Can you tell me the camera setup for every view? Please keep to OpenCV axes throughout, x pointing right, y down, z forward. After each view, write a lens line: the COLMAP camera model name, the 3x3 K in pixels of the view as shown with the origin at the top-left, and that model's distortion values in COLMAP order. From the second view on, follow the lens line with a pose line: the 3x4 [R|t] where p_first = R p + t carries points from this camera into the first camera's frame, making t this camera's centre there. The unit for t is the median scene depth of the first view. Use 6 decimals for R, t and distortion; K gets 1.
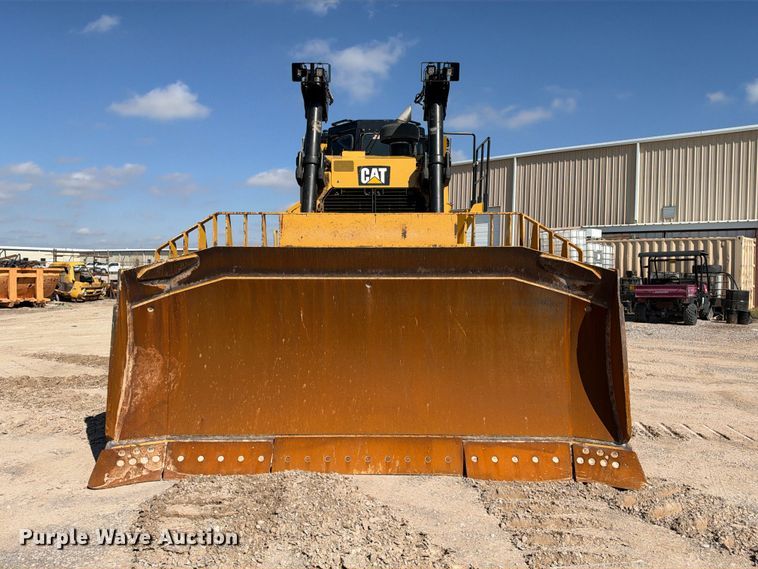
lens RADIAL K [[633.2, 0, 378.1], [0, 633.2, 281.5], [0, 0, 1]] dist [0.033653, -0.008494]
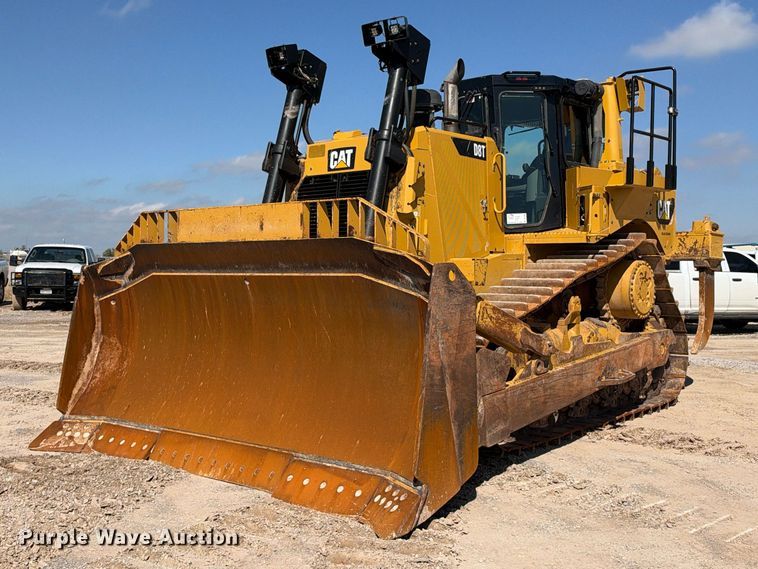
lens RADIAL K [[905.4, 0, 342.0], [0, 905.4, 261.6], [0, 0, 1]] dist [0.074810, 0.000000]
pose [[0.748424, -0.006302, -0.663191, 0.977028], [-0.016234, 0.999481, -0.027819, 0.010778], [0.663022, 0.031587, 0.747933, 0.082989]]
